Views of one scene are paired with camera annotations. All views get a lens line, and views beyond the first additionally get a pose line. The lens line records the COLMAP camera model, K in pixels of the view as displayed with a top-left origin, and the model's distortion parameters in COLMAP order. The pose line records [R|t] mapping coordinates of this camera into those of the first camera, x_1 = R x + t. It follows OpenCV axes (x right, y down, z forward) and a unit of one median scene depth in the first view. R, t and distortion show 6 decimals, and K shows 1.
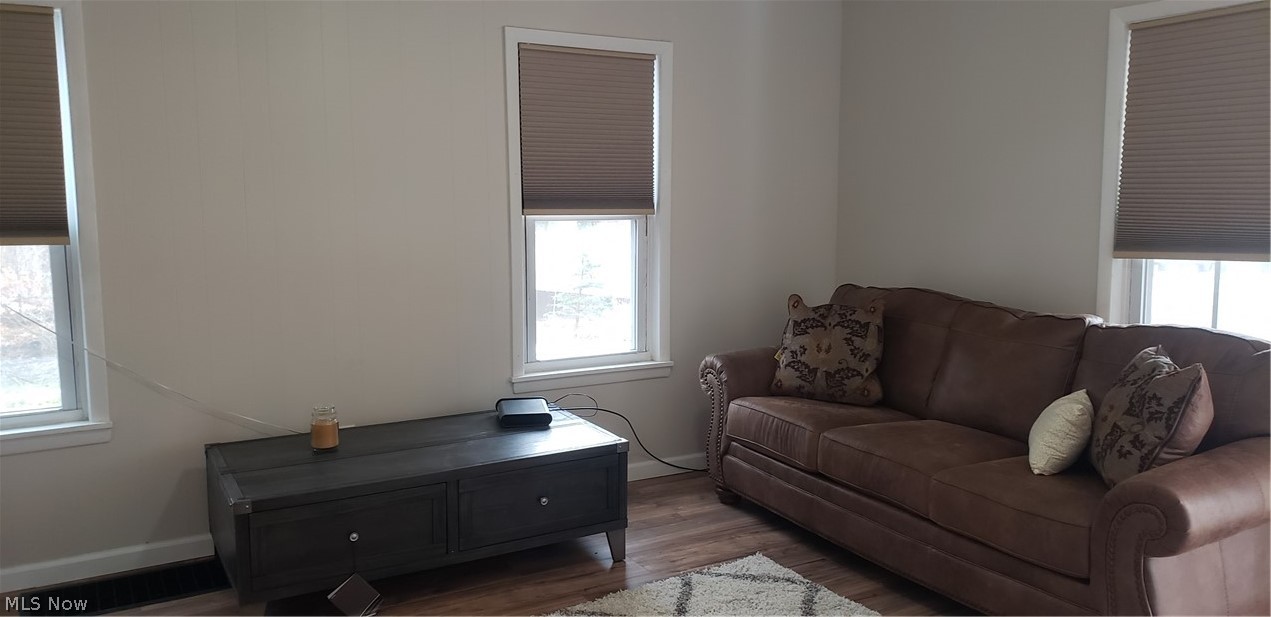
lens RADIAL K [[955.8, 0, 629.5], [0, 955.8, 303.0], [0, 0, 1]] dist [0.038481, -0.006289]
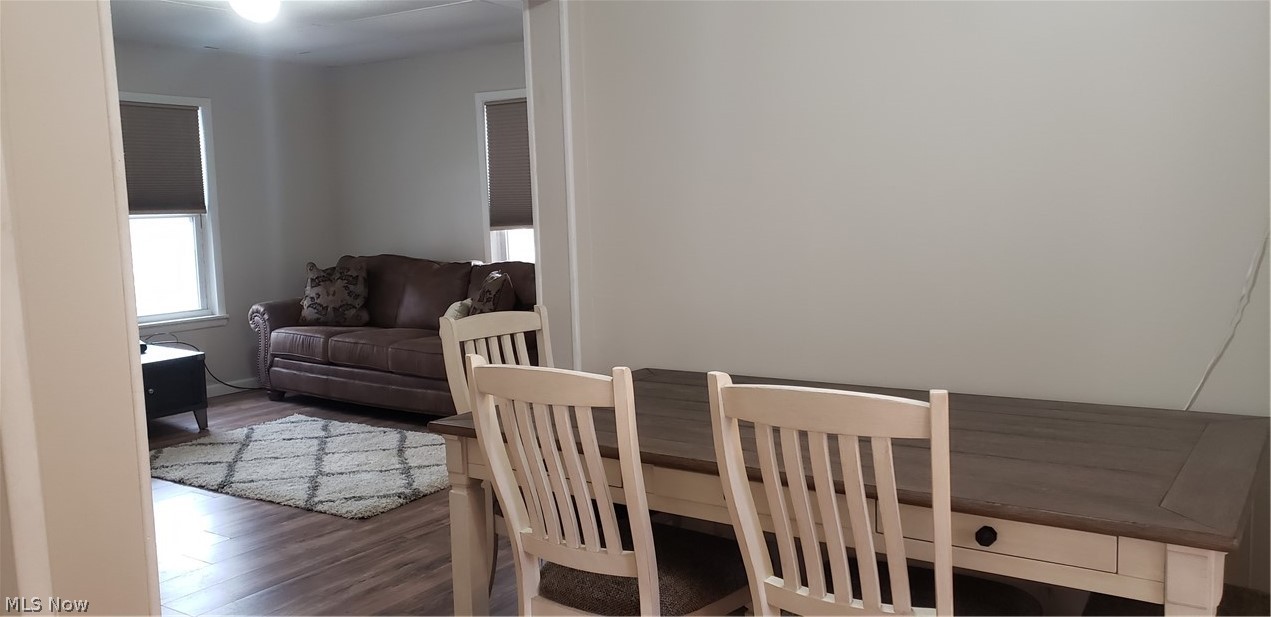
lens RADIAL K [[955.8, 0, 625.6], [0, 955.8, 319.7], [0, 0, 1]] dist [0.038481, -0.006289]
pose [[0.896067, -0.072855, 0.437899, -0.062207], [0.072109, 0.997228, 0.018356, 0.097428], [-0.438023, 0.015128, 0.898837, -0.662091]]
